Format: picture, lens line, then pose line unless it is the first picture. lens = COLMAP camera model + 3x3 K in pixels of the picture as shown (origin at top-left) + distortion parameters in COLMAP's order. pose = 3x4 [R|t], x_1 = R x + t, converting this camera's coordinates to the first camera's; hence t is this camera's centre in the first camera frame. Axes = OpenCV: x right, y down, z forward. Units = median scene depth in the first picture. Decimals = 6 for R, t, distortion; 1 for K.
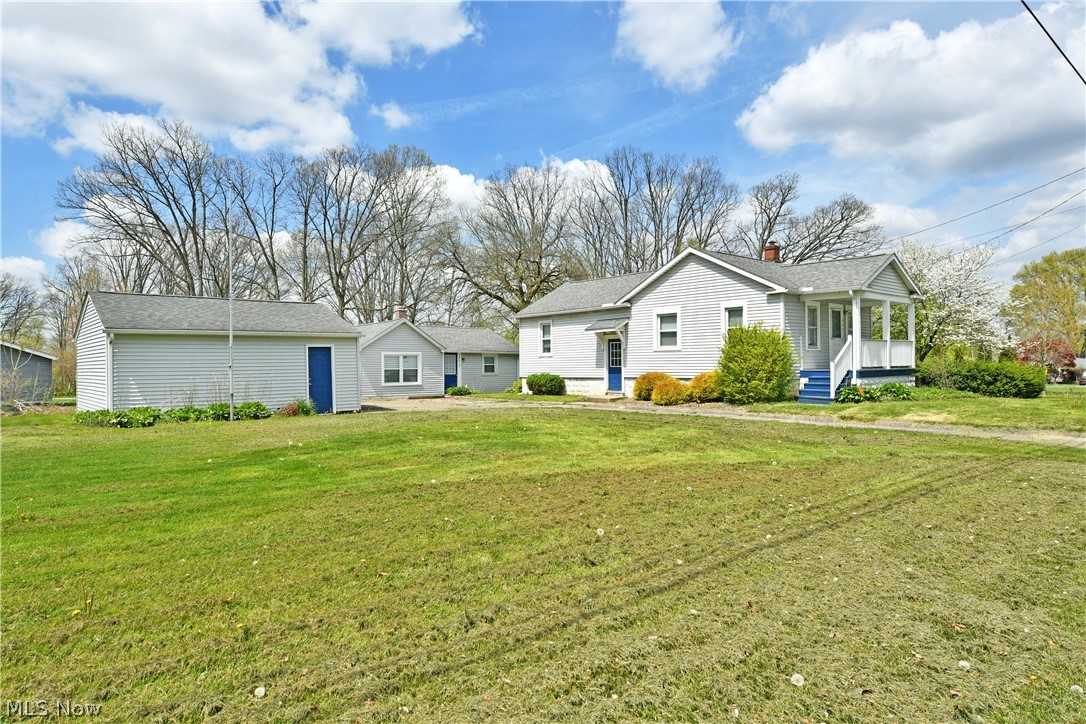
lens RADIAL K [[654.6, 0, 543.0], [0, 654.6, 362.0], [0, 0, 1]] dist [-0.024473, 0.000415]
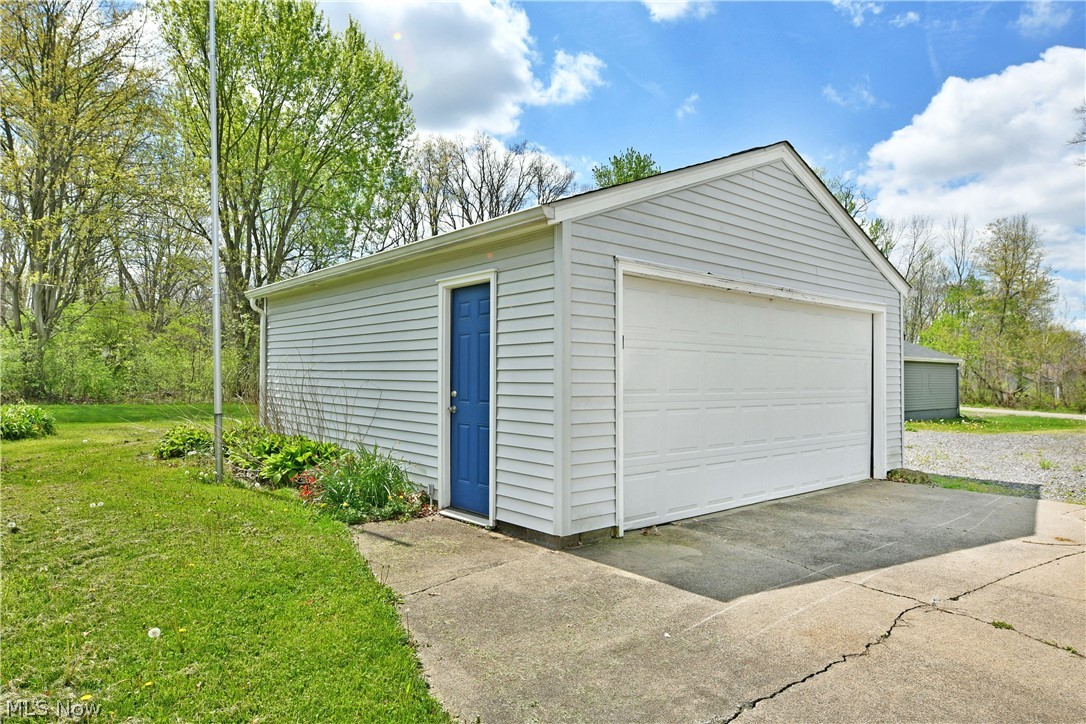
lens RADIAL K [[654.6, 0, 543.0], [0, 654.6, 362.0], [0, 0, 1]] dist [-0.024473, 0.000415]
pose [[-0.017922, -0.002026, -0.999837, -0.041288], [-0.011483, 0.999932, -0.001820, 0.009727], [0.999773, 0.011449, -0.017944, 0.838511]]
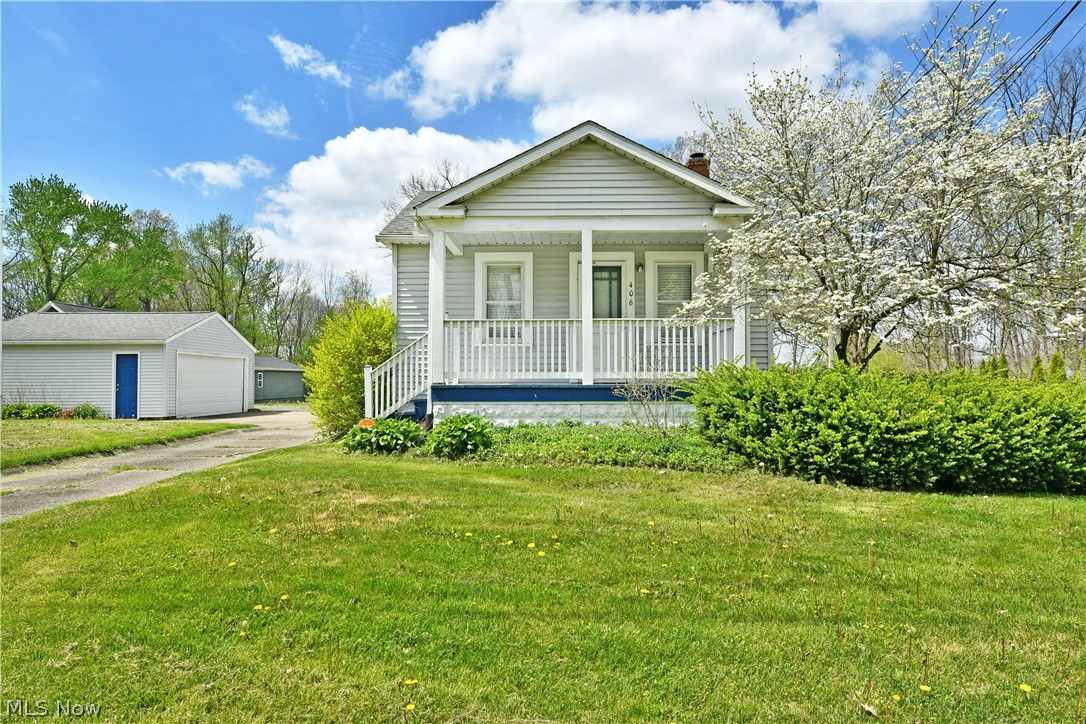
lens RADIAL K [[676.7, 0, 532.0], [0, 676.7, 358.3], [0, 0, 1]] dist [-0.022930, -0.001234]
pose [[0.725503, -0.010148, -0.688144, 0.689194], [-0.006726, 0.999739, -0.021835, 0.002339], [0.688186, 0.020470, 0.725245, 0.540822]]
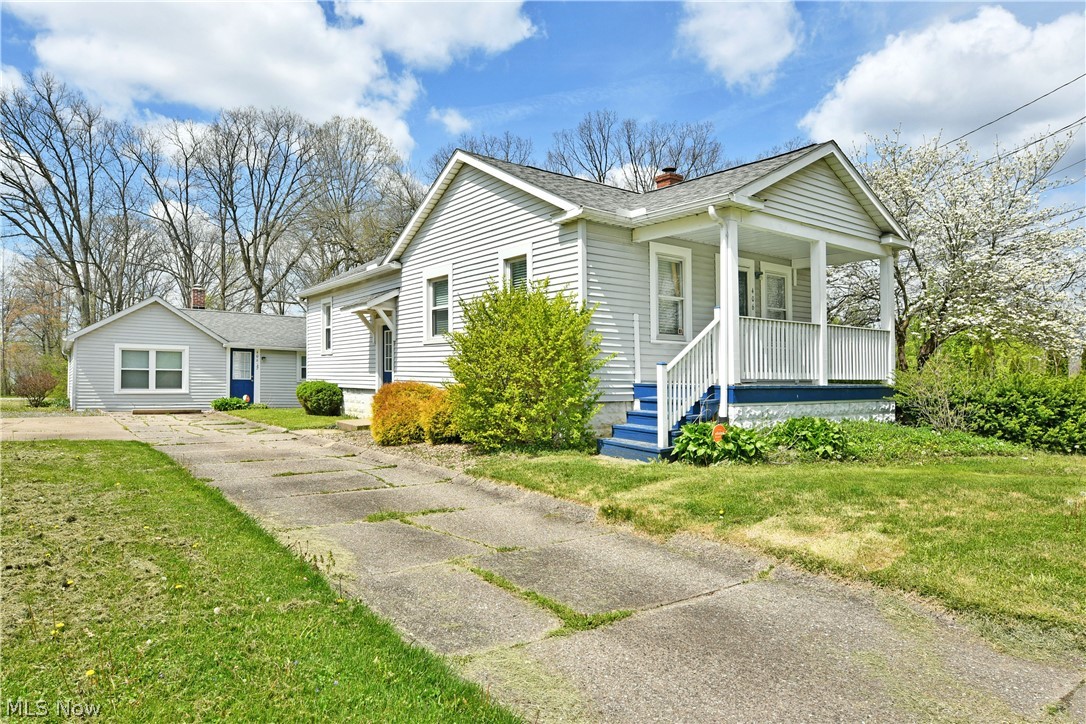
lens RADIAL K [[676.7, 0, 532.0], [0, 676.7, 358.3], [0, 0, 1]] dist [-0.022930, -0.001234]
pose [[0.995140, 0.019726, -0.096473, 0.309337], [-0.021663, 0.999583, -0.019079, 0.004209], [0.096056, 0.021076, 0.995153, 0.413649]]
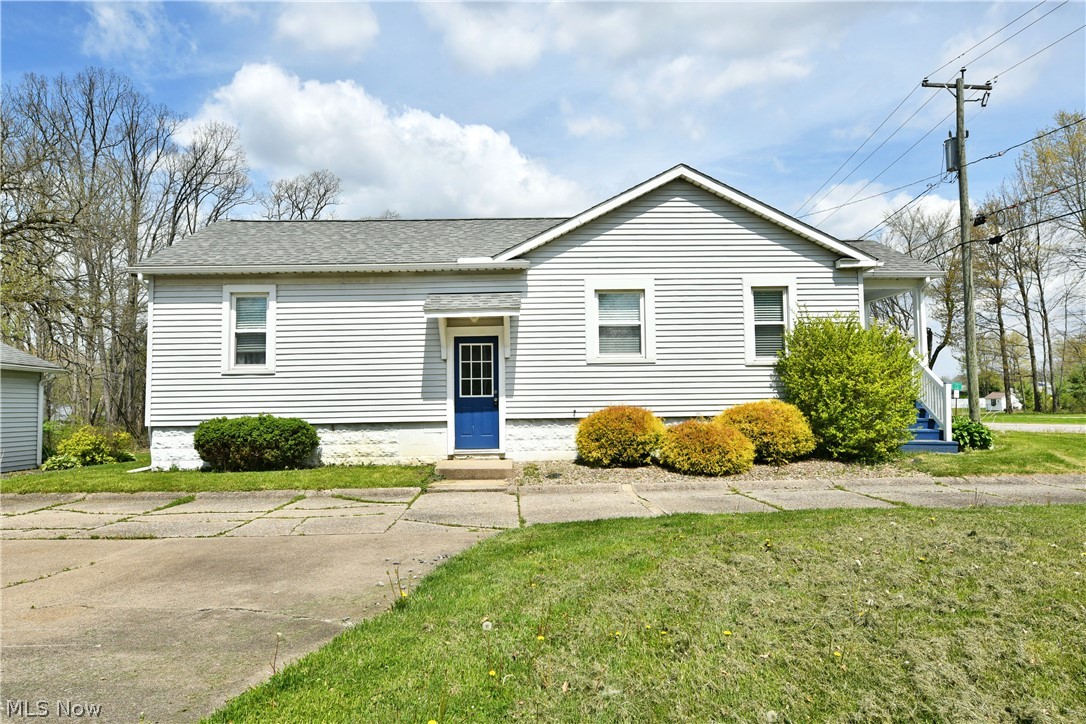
lens RADIAL K [[654.6, 0, 543.0], [0, 654.6, 362.0], [0, 0, 1]] dist [-0.024473, 0.000415]
pose [[0.630905, 0.043001, 0.774668, -0.222632], [0.005082, 0.998212, -0.059548, 0.010854], [-0.775844, 0.041506, 0.629559, 0.694374]]
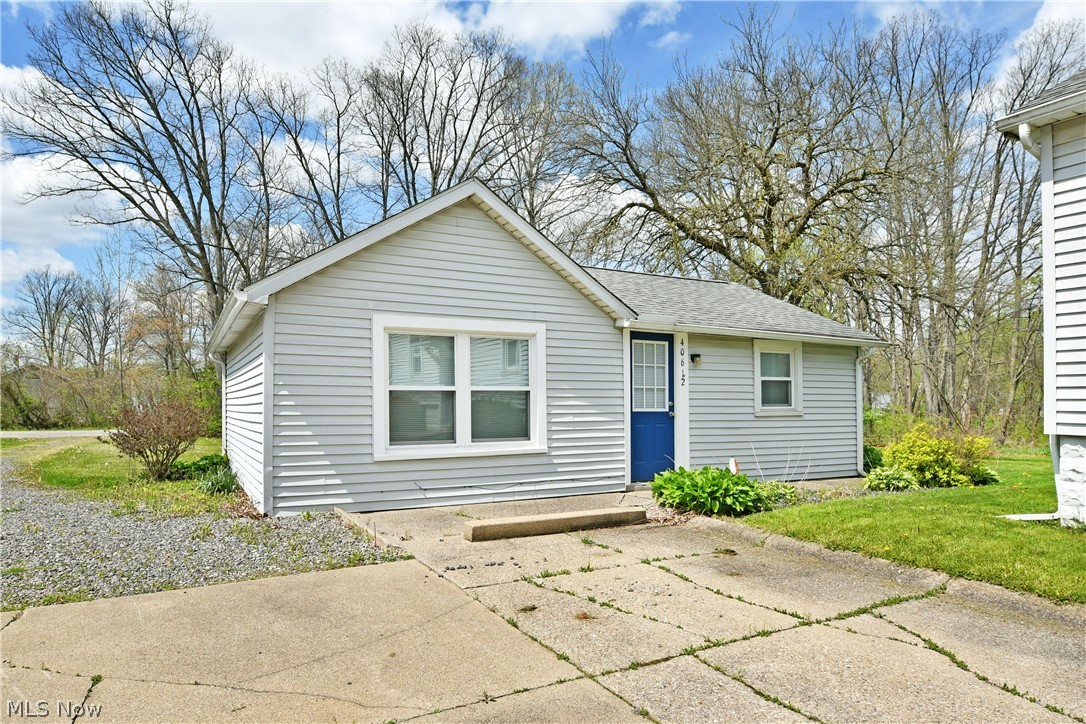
lens RADIAL K [[677.1, 0, 542.6], [0, 677.1, 371.9], [0, 0, 1]] dist [-0.012662, -0.001939]
pose [[0.976844, 0.000626, -0.213952, -0.164182], [-0.006235, 0.999654, -0.025540, 0.012900], [0.213862, 0.026283, 0.976510, 0.937050]]
